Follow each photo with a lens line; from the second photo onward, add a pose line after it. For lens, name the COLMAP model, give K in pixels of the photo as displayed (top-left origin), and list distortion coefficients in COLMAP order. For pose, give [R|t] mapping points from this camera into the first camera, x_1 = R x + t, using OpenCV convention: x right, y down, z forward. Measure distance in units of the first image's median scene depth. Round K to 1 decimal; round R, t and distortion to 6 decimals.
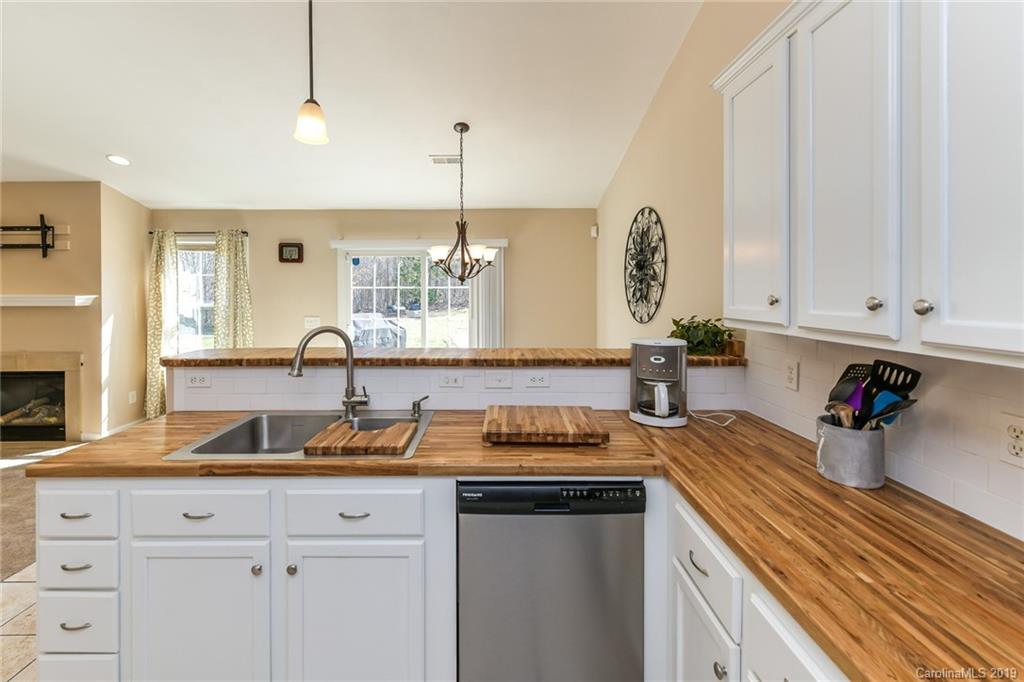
lens RADIAL K [[416.6, 0, 494.0], [0, 416.6, 295.0], [0, 0, 1]] dist [0.005909, -0.001351]
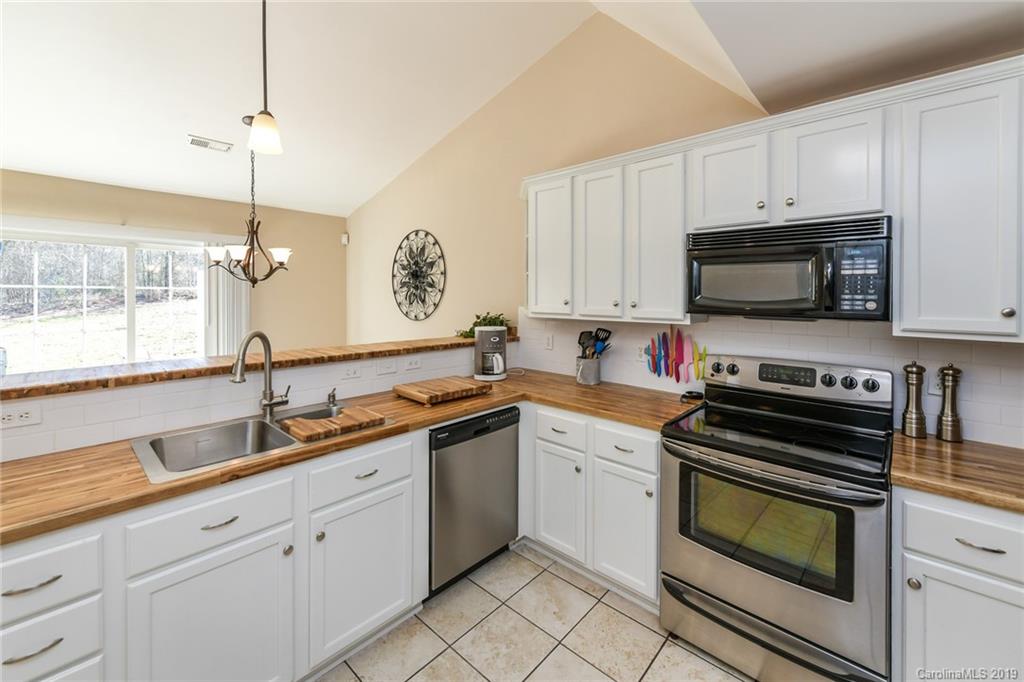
lens RADIAL K [[416.6, 0, 505.7], [0, 416.6, 298.4], [0, 0, 1]] dist [0.005909, -0.001351]
pose [[0.682137, -0.000432, 0.731225, -0.364311], [-0.003749, 0.999985, 0.004088, -0.004950], [-0.731215, -0.005530, 0.682125, -0.062799]]
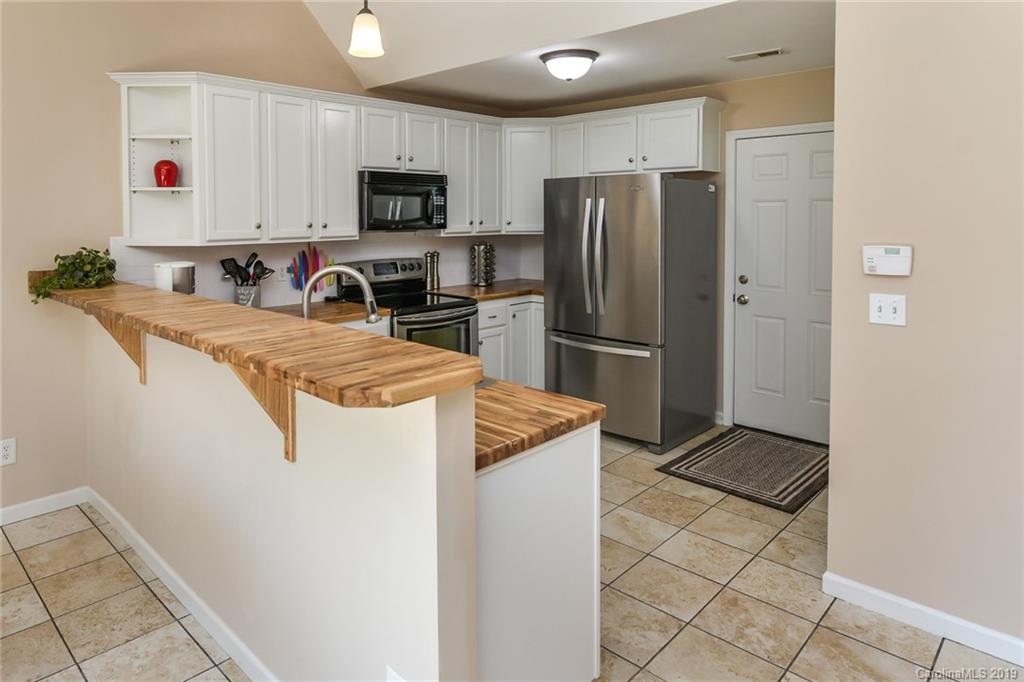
lens RADIAL K [[634.7, 0, 425.5], [0, 634.7, 241.2], [0, 0, 1]] dist [0.004767, 0.000510]
pose [[-0.674379, -0.021422, 0.738074, -0.703800], [0.013112, 0.999074, 0.040978, -0.009645], [-0.738269, 0.037313, -0.673474, 0.845294]]
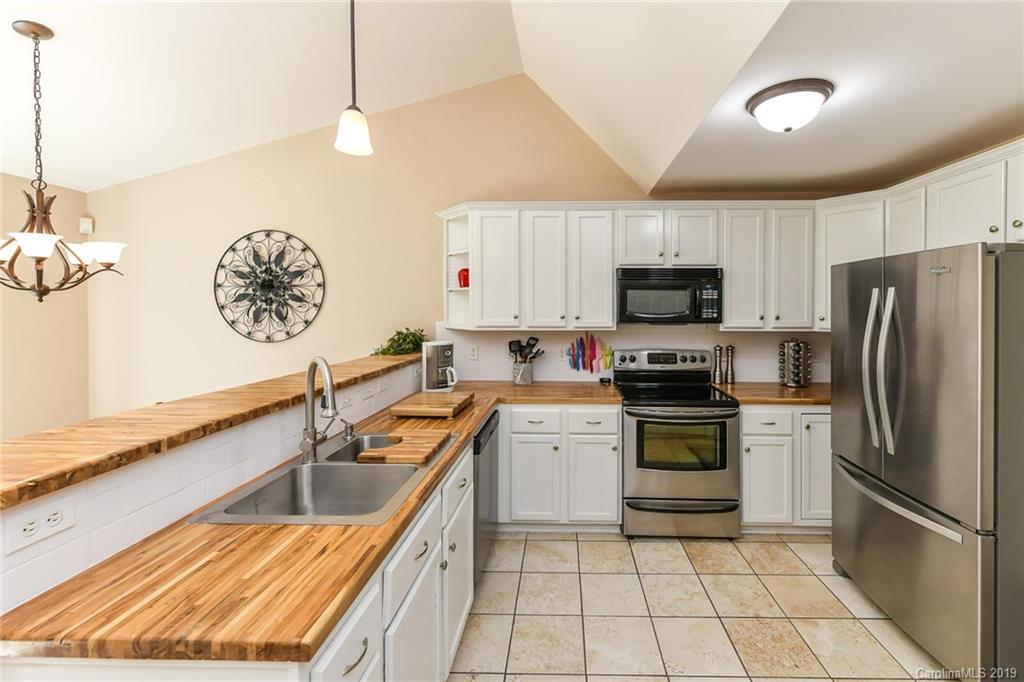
lens RADIAL K [[418.2, 0, 558.5], [0, 418.2, 313.3], [0, 0, 1]] dist [0.003679, -0.000043]
pose [[0.026153, -0.009622, 0.999612, -0.615045], [0.002776, 0.999951, 0.009553, -0.009687], [-0.999654, 0.002525, 0.026178, 0.243530]]
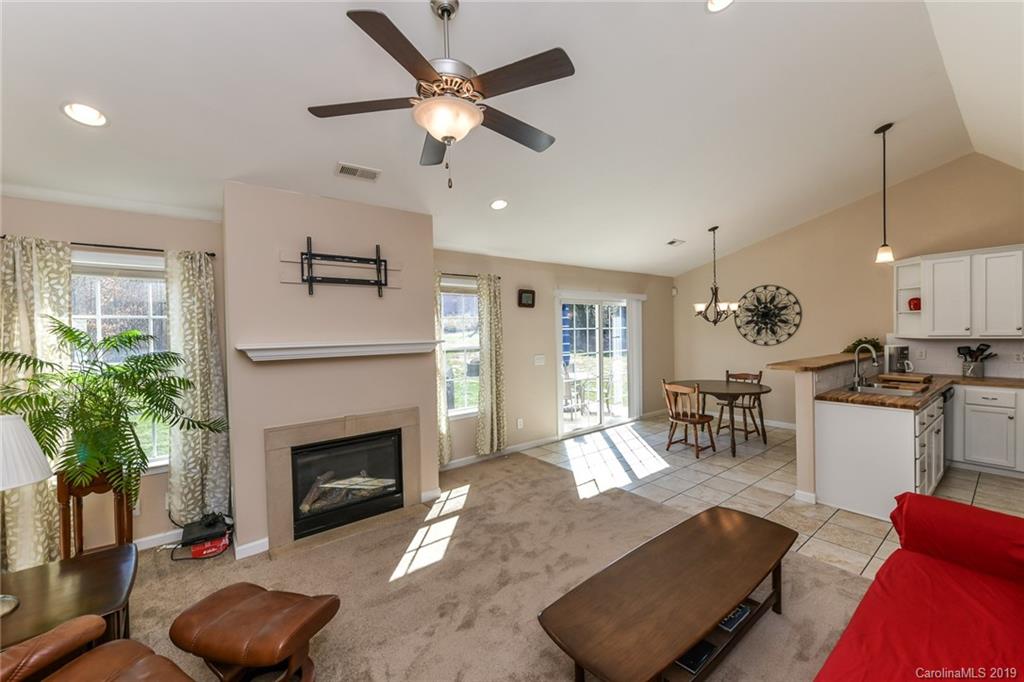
lens RADIAL K [[398.9, 0, 519.4], [0, 398.9, 338.2], [0, 0, 1]] dist [0.003589, -0.000346]
pose [[0.792224, -0.024442, 0.609741, -1.555716], [0.021593, 0.999695, 0.012017, -0.010767], [-0.609849, 0.003646, 0.792510, 0.220951]]
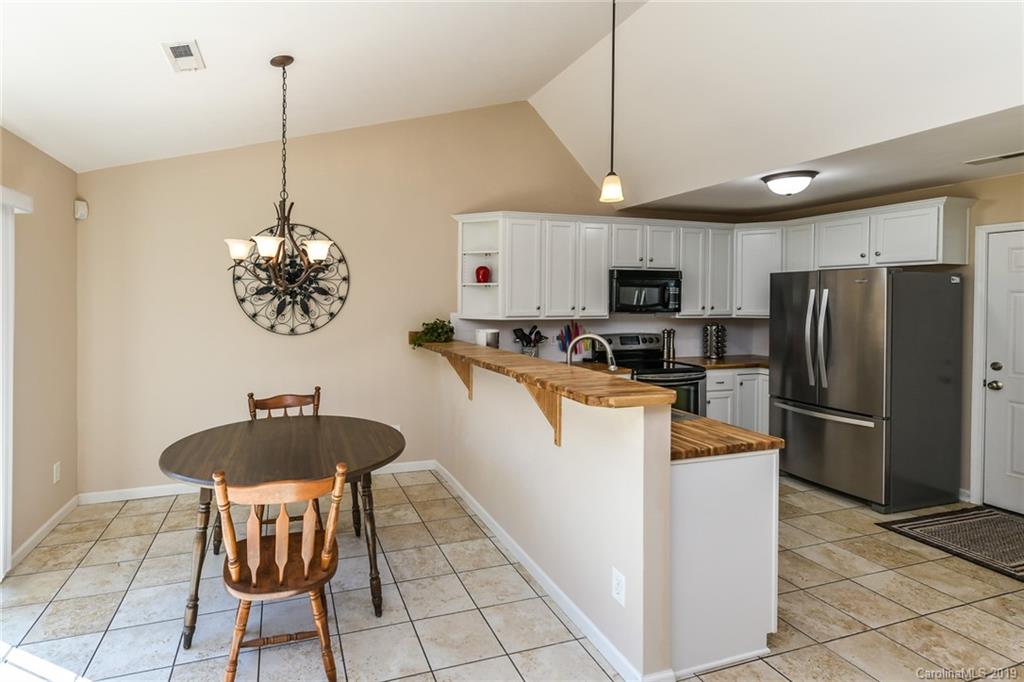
lens RADIAL K [[499.2, 0, 429.7], [0, 499.2, 307.3], [0, 0, 1]] dist [0.010264, -0.002906]
pose [[-0.274501, -0.012307, 0.961508, -0.873813], [0.003624, 0.999898, 0.013833, -0.014876], [-0.961580, 0.007282, -0.274428, 0.948131]]
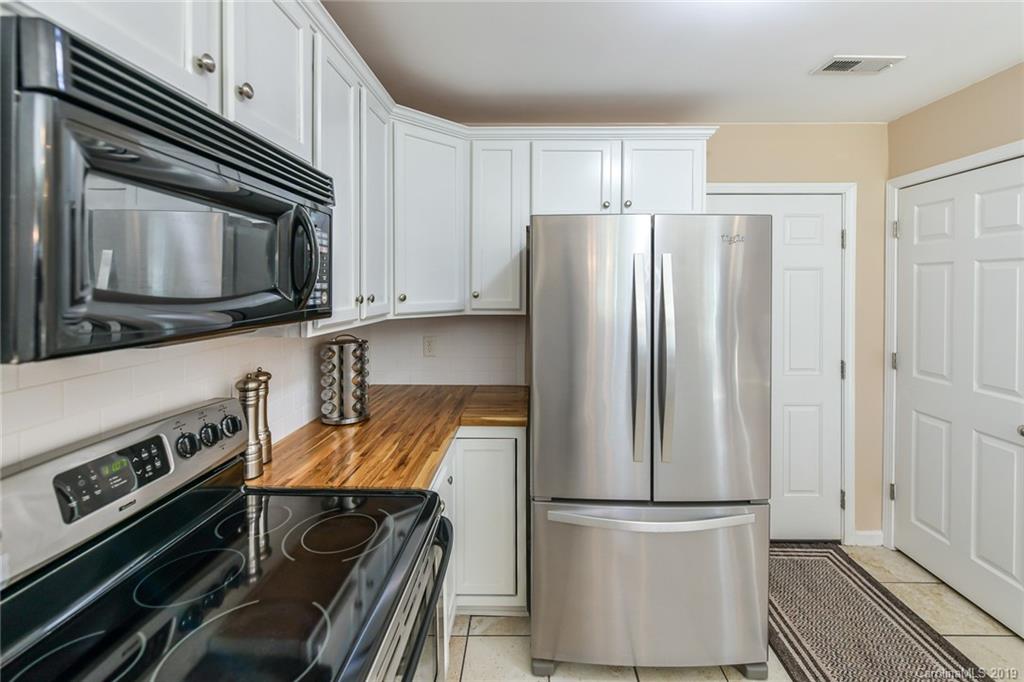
lens RADIAL K [[449.8, 0, 533.5], [0, 449.8, 293.1], [0, 0, 1]] dist [-0.009172, -0.000012]
pose [[-0.999997, -0.001515, -0.001950, 0.066614], [-0.001560, 0.999732, 0.023079, -0.008660], [0.001915, 0.023082, -0.999732, 0.287681]]
